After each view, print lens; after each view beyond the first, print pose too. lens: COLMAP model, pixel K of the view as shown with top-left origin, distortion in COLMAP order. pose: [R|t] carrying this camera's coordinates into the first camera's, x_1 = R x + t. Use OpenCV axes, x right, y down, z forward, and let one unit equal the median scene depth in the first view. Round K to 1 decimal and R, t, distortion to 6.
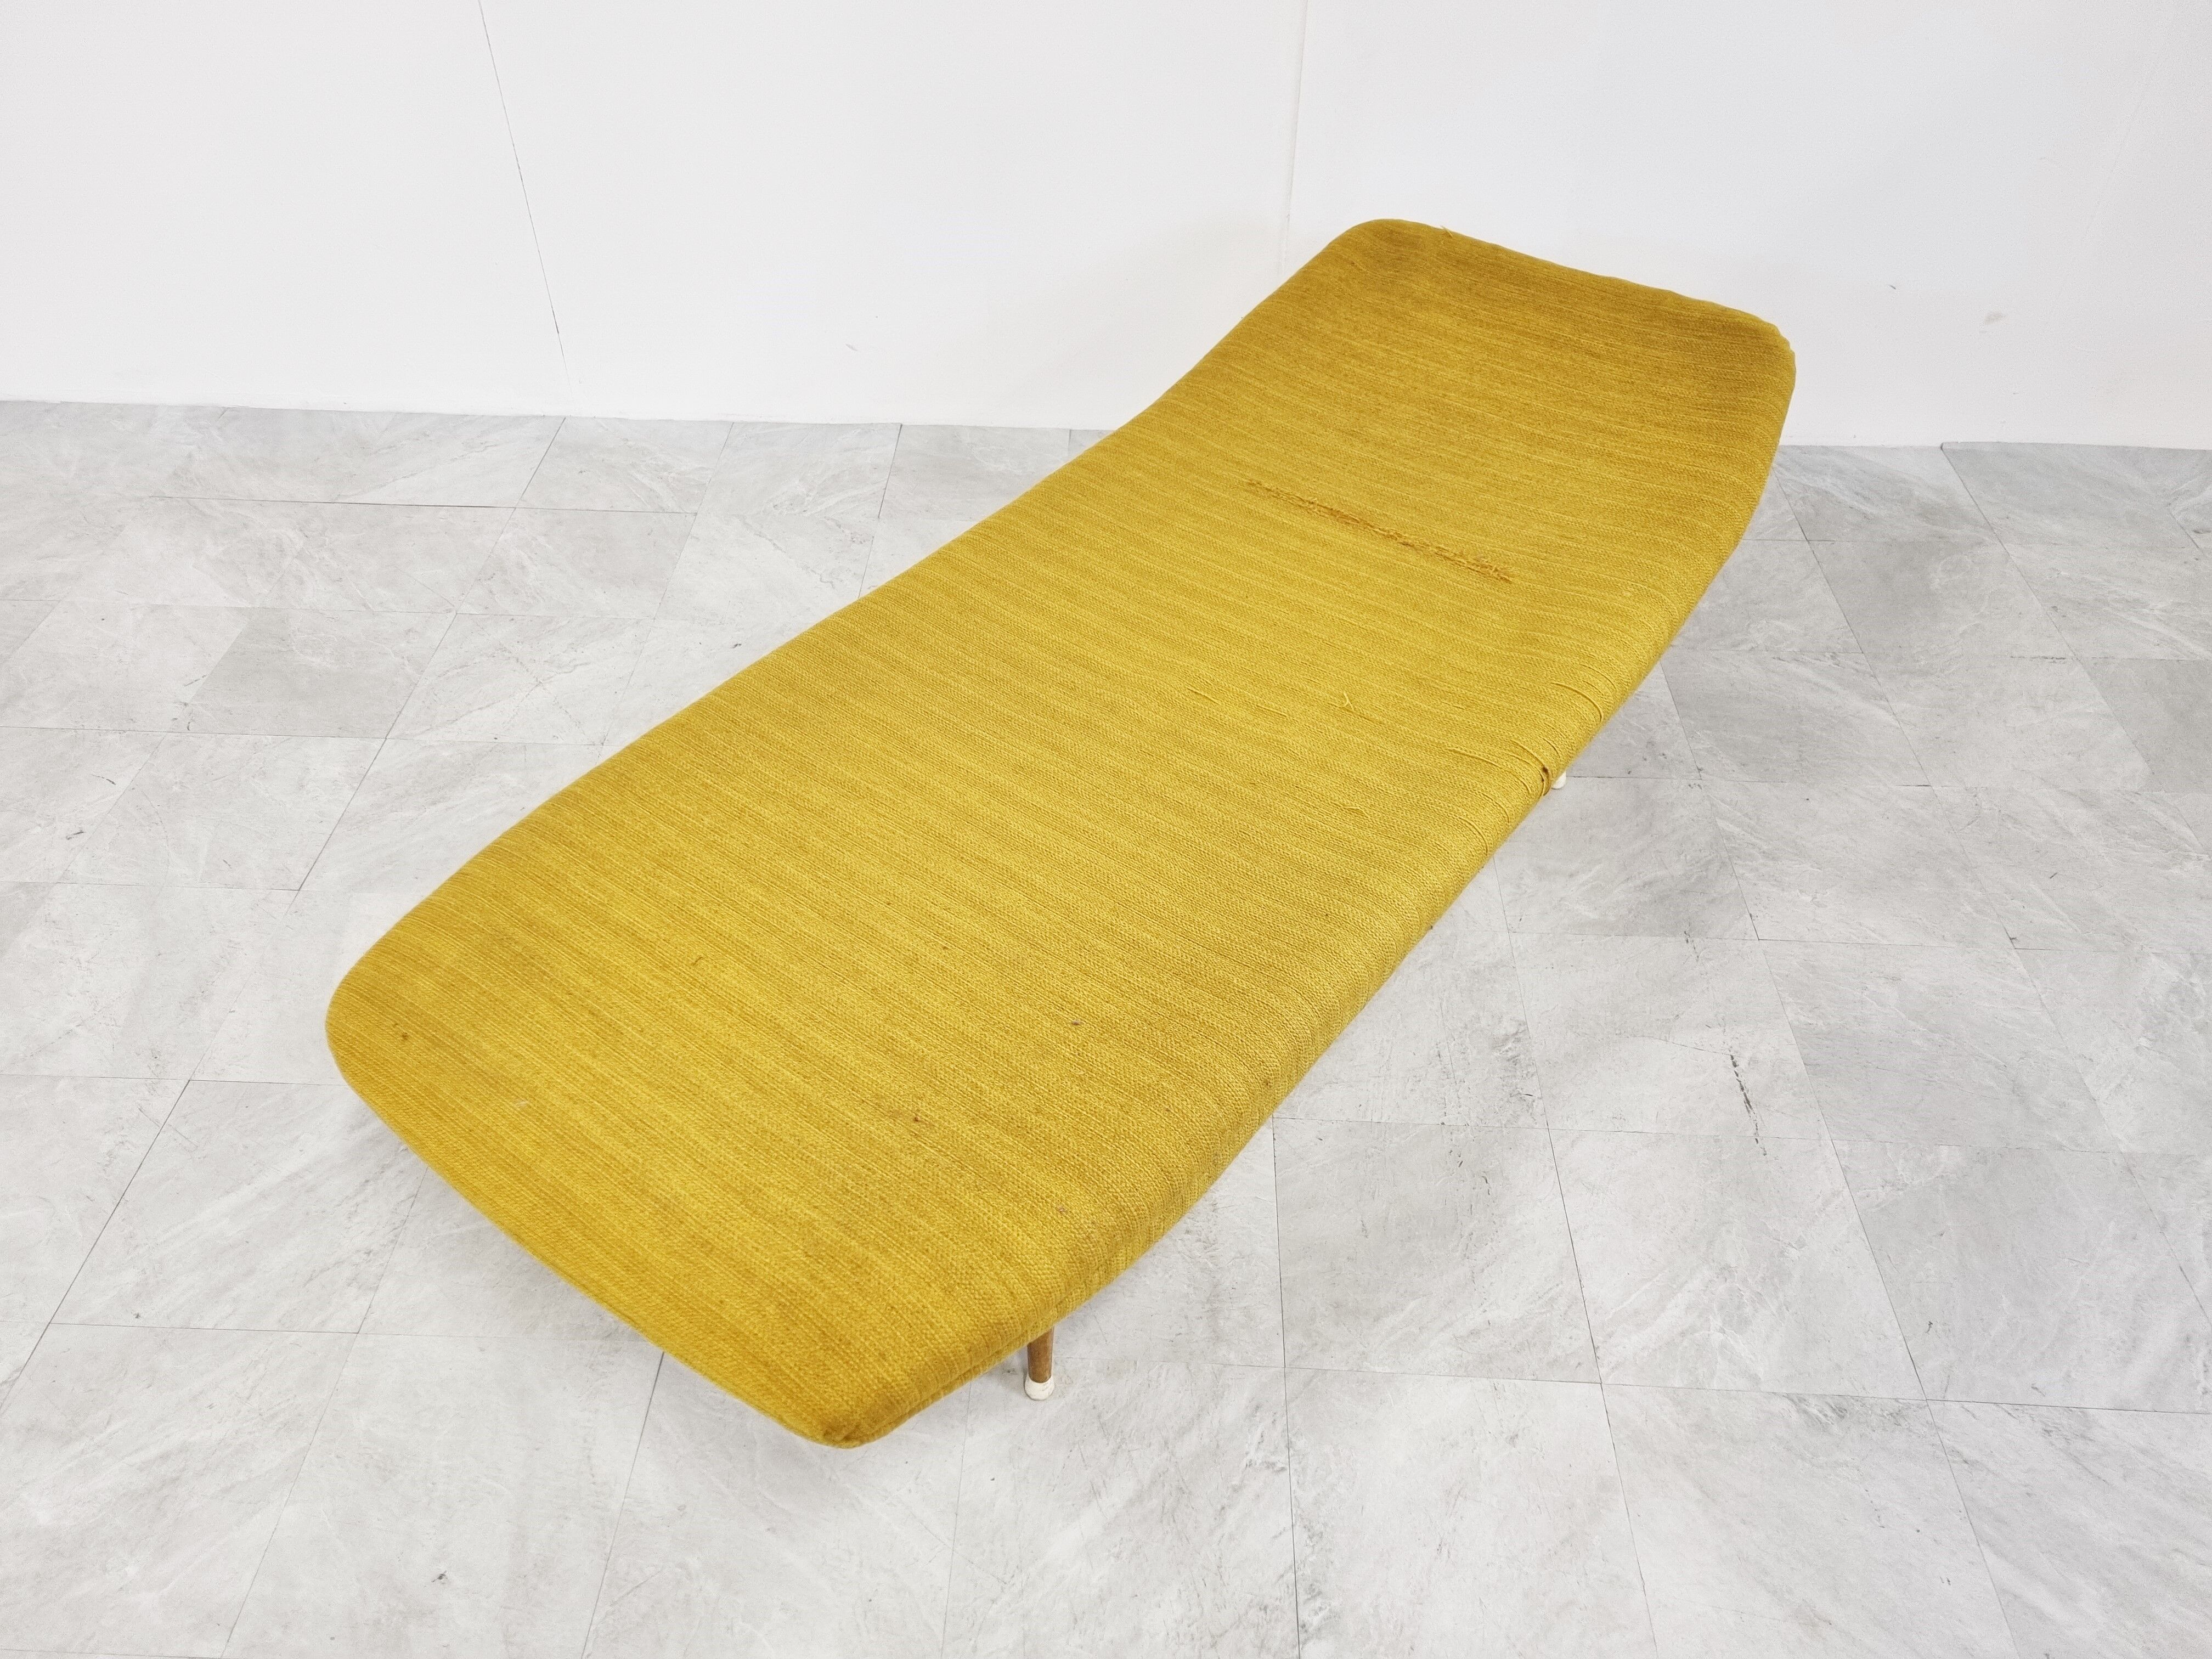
lens RADIAL K [[1655.3, 0, 1094.5], [0, 1655.3, 827.9], [0, 0, 1]] dist [0.064194, -0.041950]
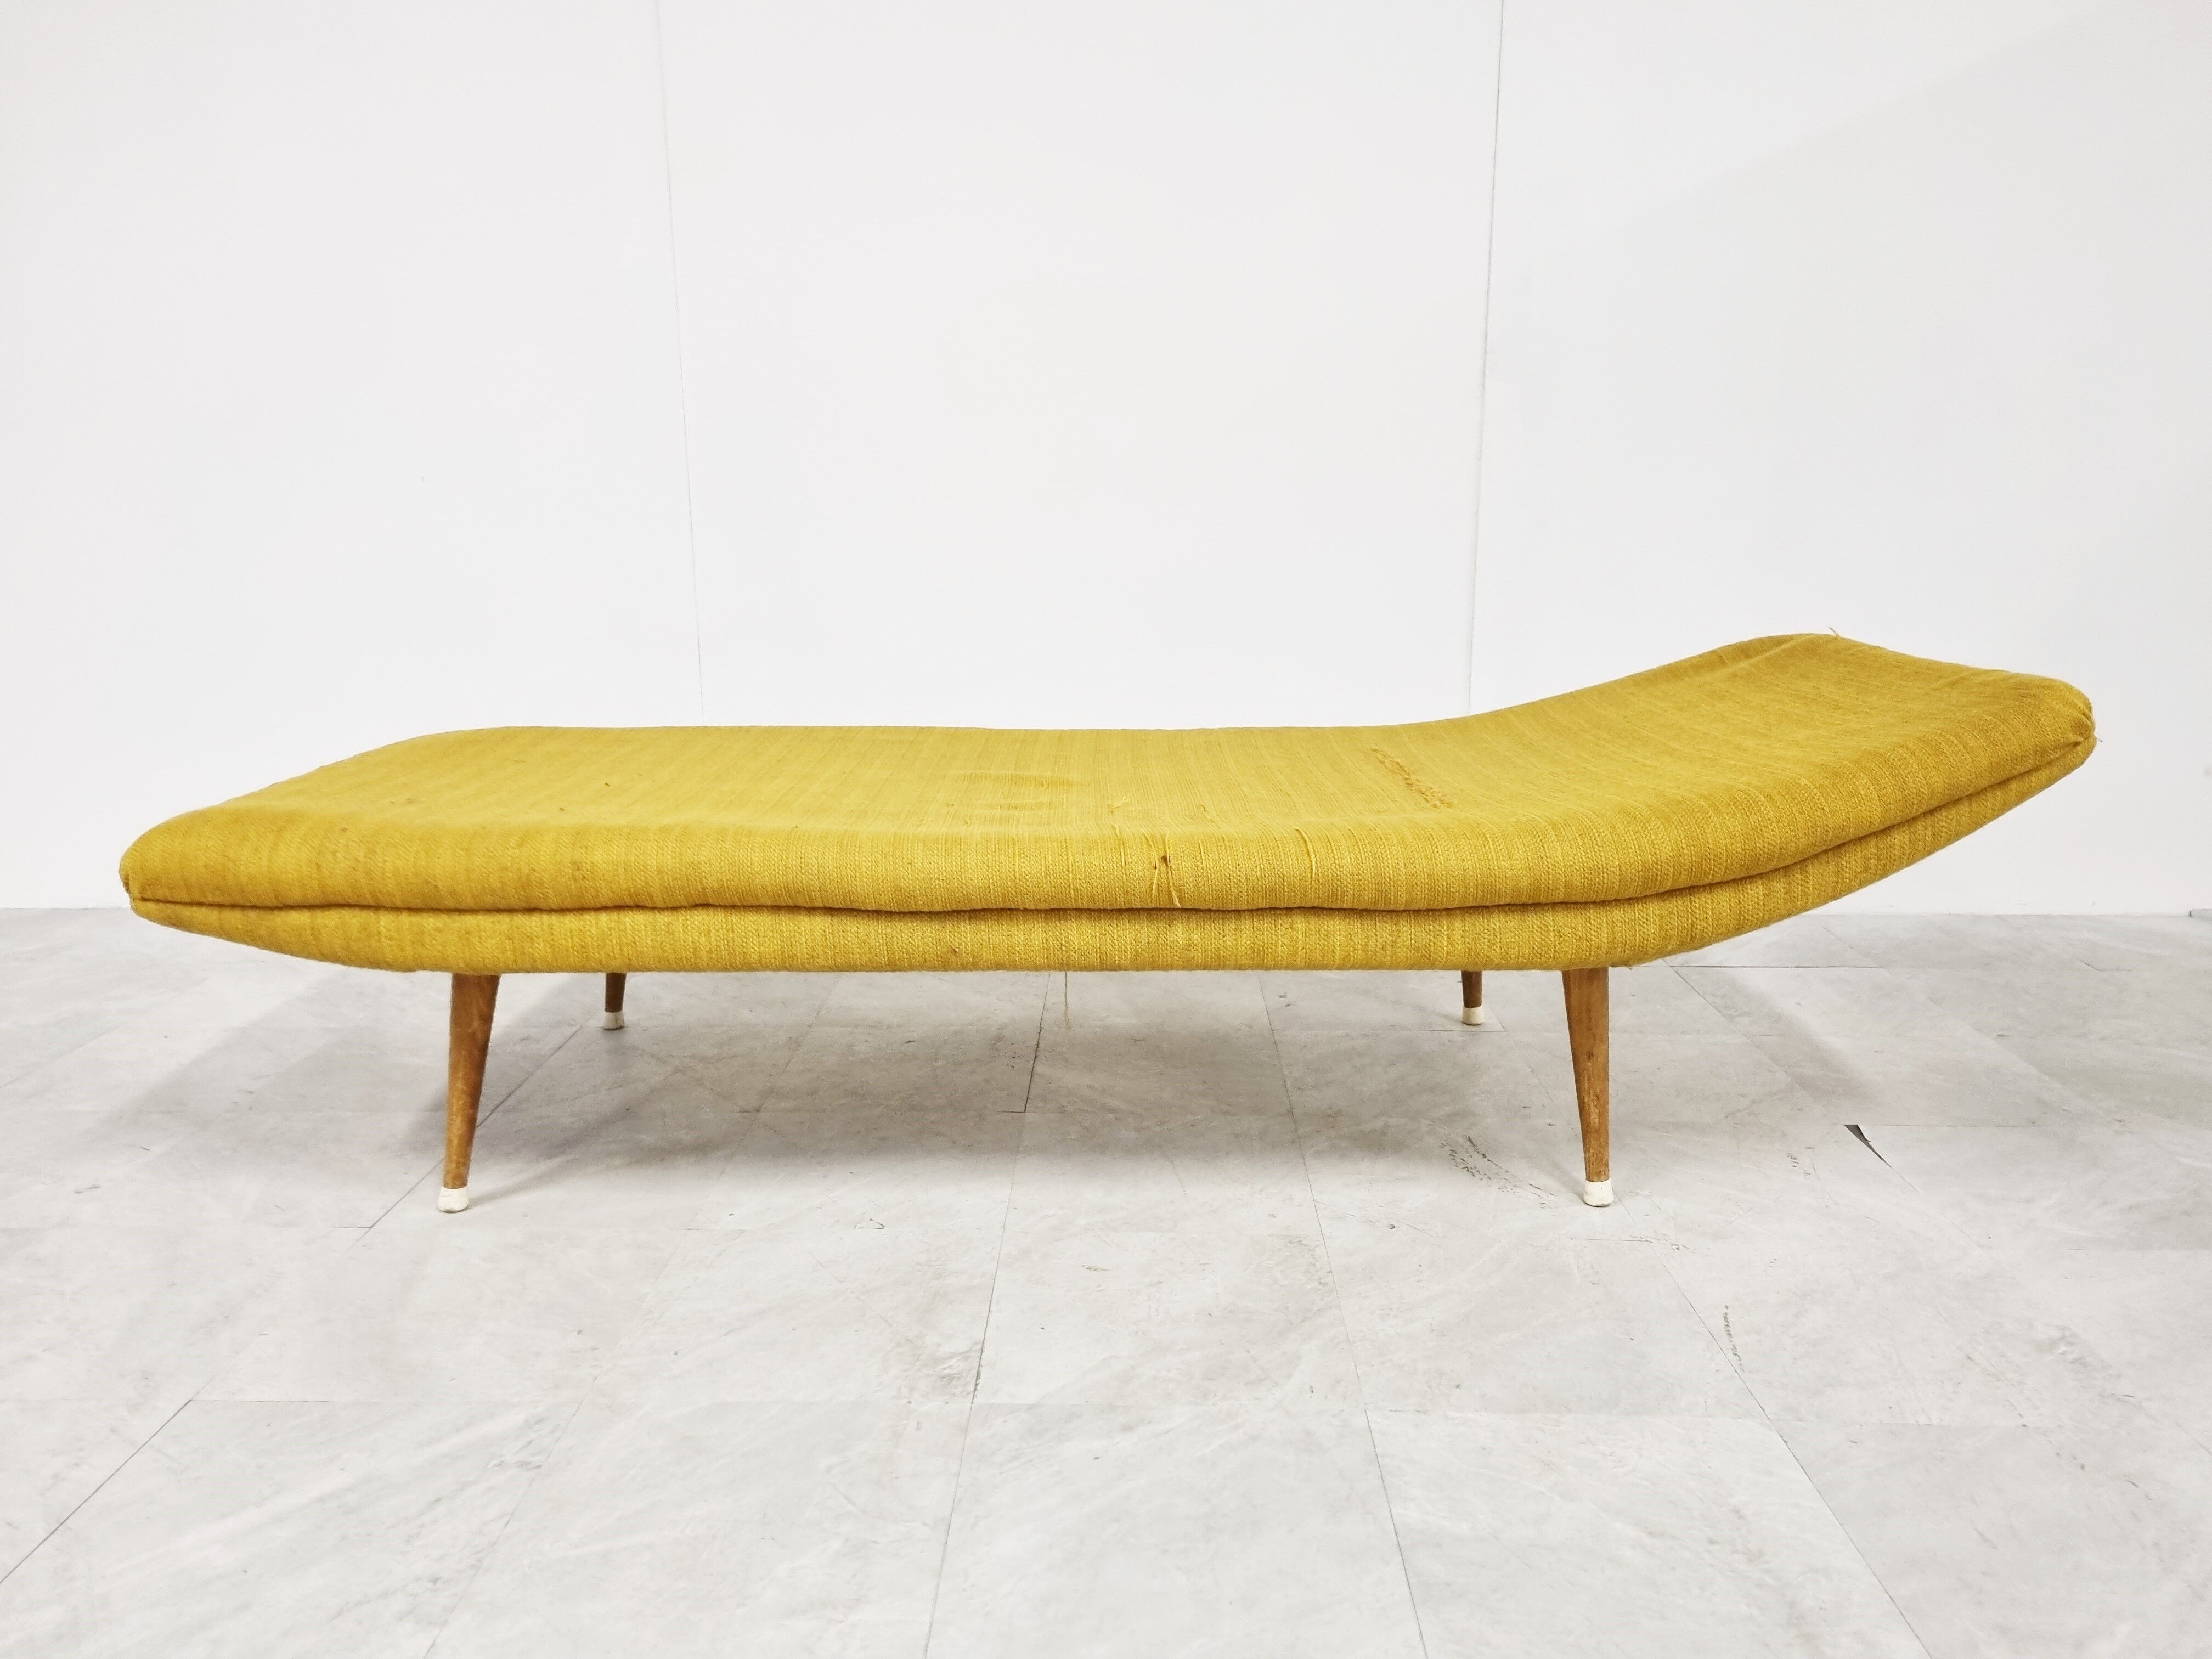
lens RADIAL K [[1655.3, 0, 1098.5], [0, 1655.3, 849.4], [0, 0, 1]] dist [0.064194, -0.041950]
pose [[0.999843, -0.009931, 0.014643, -0.185949], [0.015907, 0.866910, -0.498210, 0.328528], [-0.007746, 0.498365, 0.866933, 0.304840]]
